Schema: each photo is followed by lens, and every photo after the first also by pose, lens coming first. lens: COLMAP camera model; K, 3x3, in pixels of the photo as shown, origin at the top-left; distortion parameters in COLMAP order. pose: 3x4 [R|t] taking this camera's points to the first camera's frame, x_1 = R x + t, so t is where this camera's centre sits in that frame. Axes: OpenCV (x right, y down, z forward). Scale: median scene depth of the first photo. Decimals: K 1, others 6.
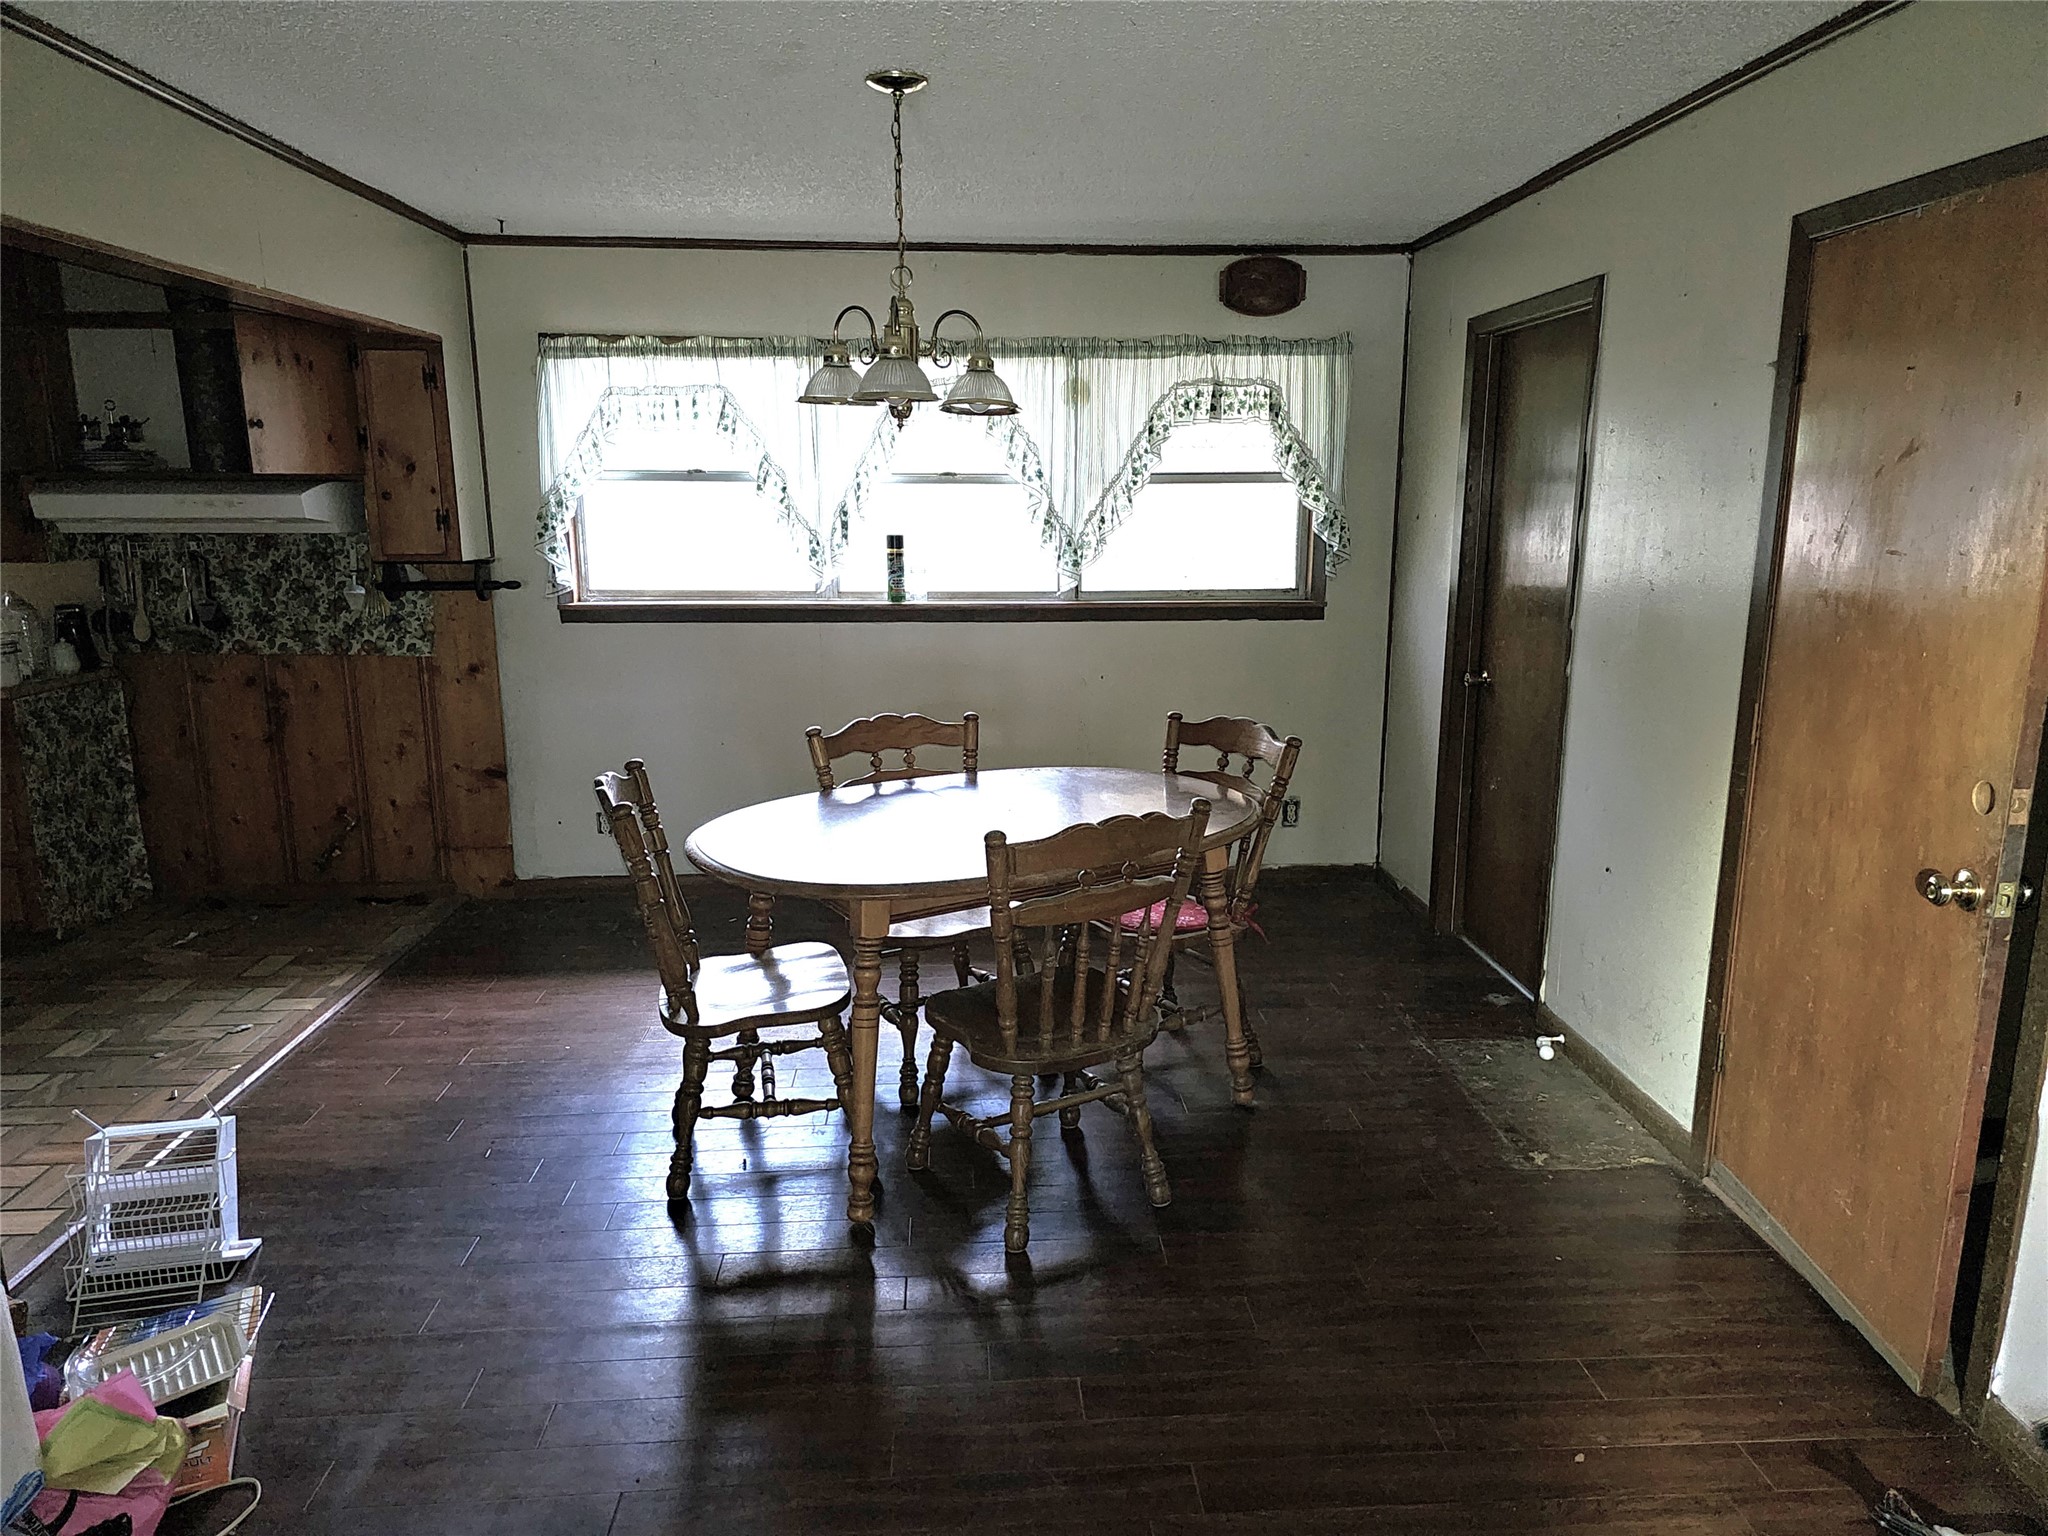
lens RADIAL K [[1351.5, 0, 1024.0], [0, 1351.5, 768.0], [0, 0, 1]] dist [0.086815, -0.065011]
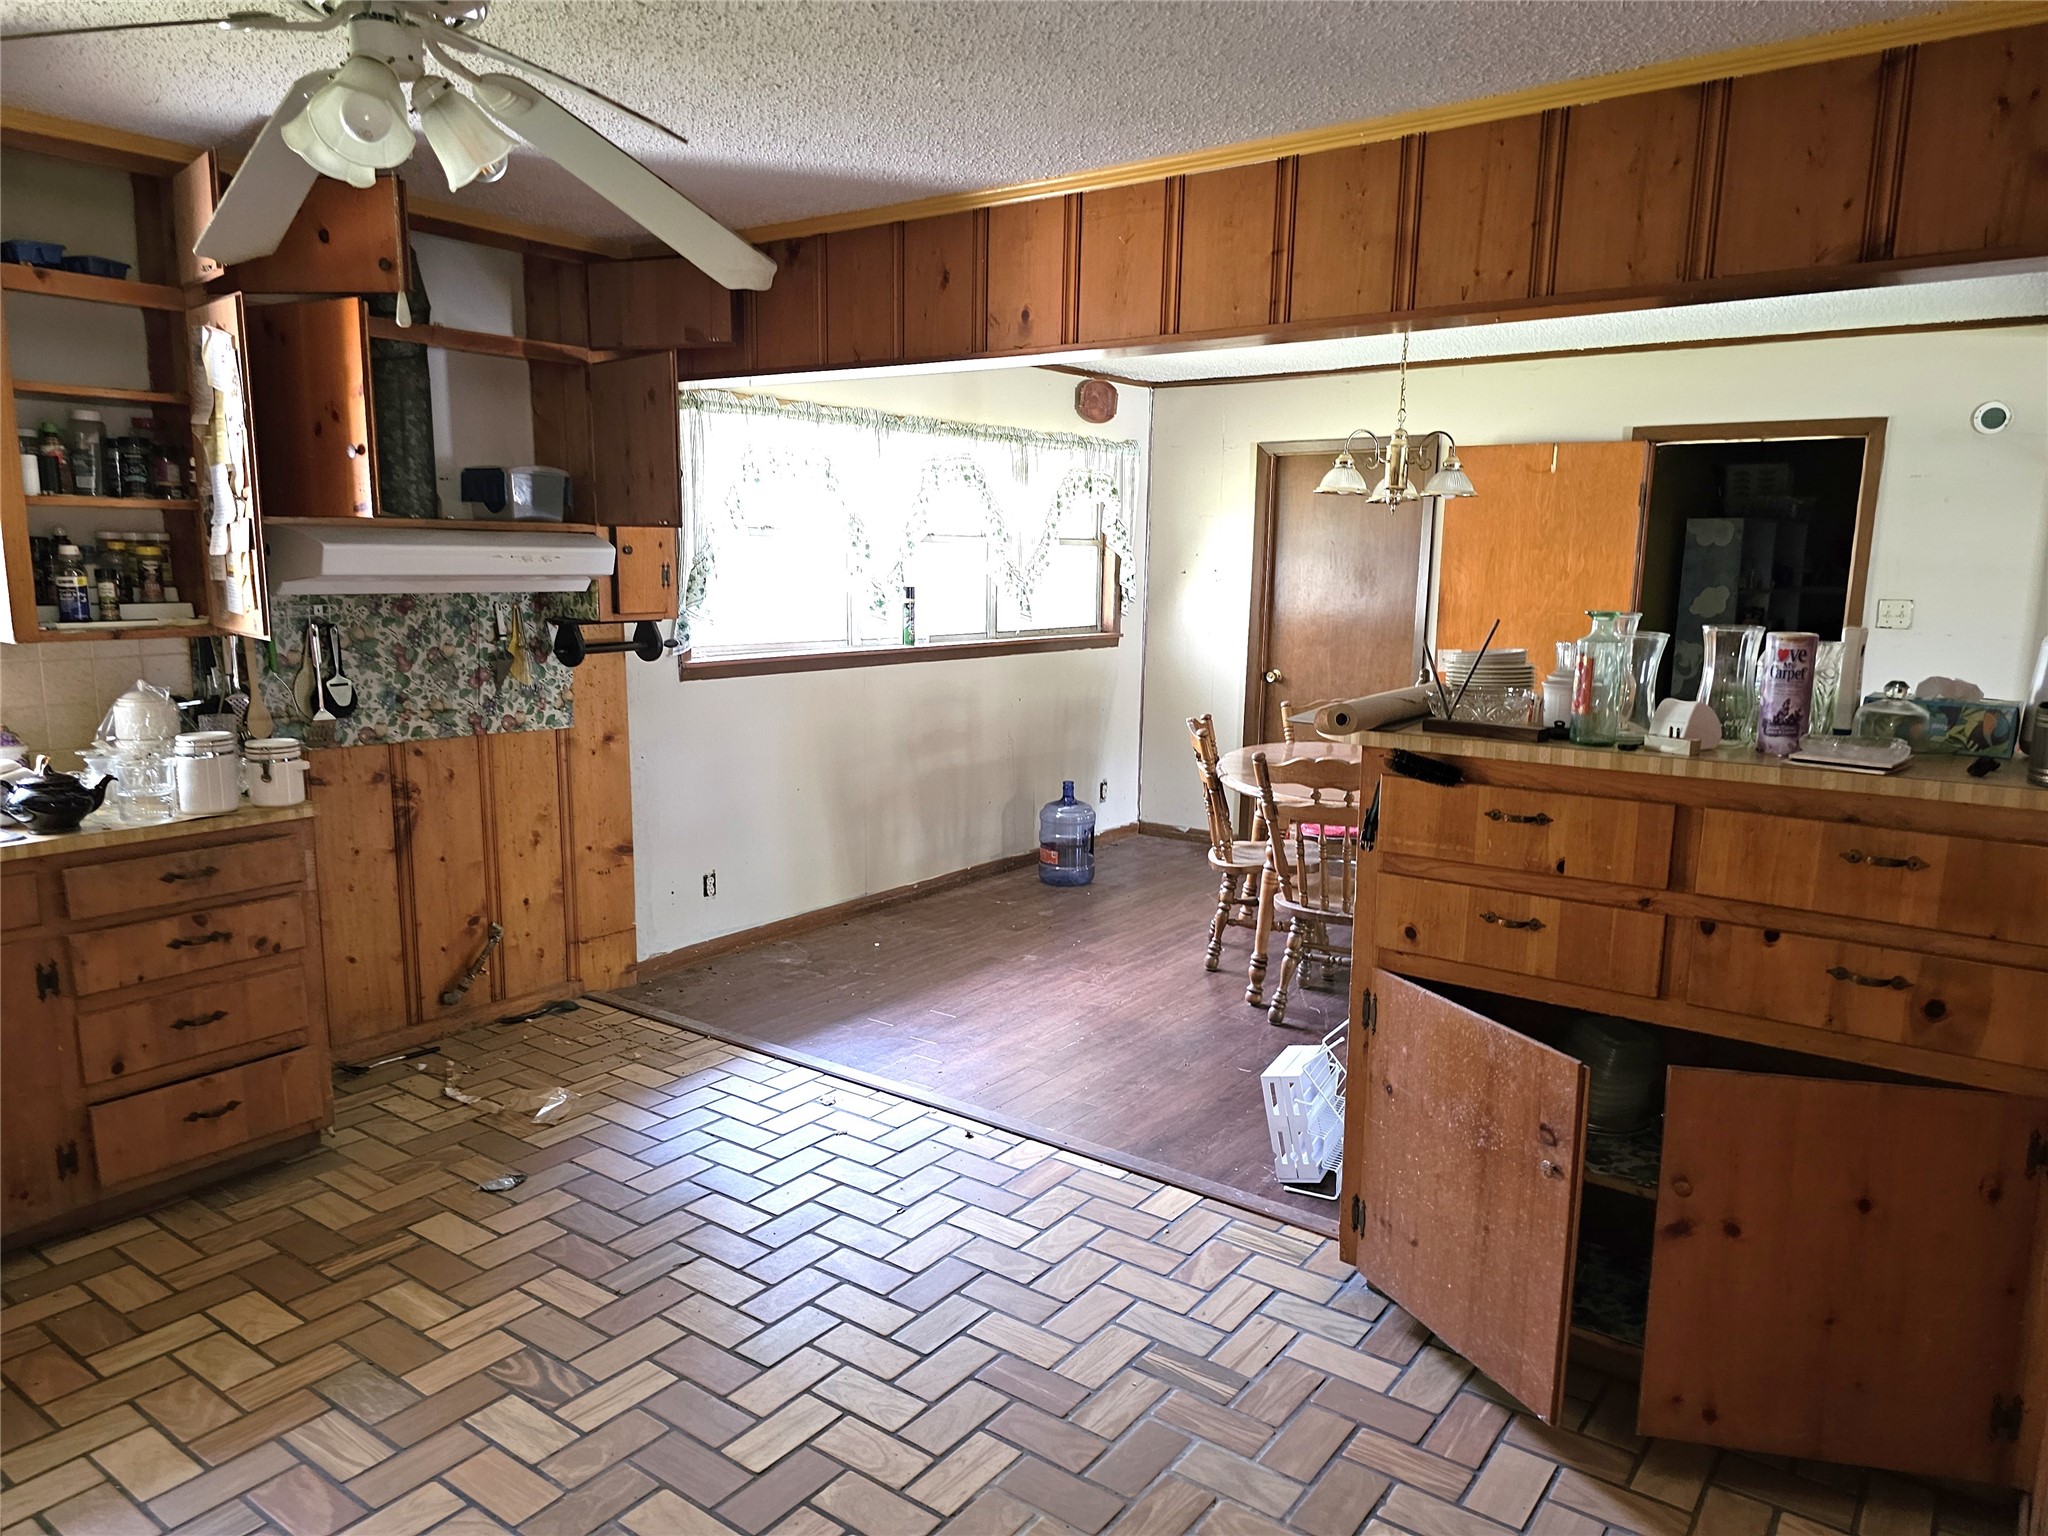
lens RADIAL K [[1369.0, 0, 1017.3], [0, 1369.0, 849.3], [0, 0, 1]] dist [-0.001491, -0.002866]
pose [[0.642338, -0.149727, 0.751654, -0.930993], [0.148365, 0.986472, 0.069715, -0.022000], [-0.751924, 0.066739, 0.655863, 0.198701]]
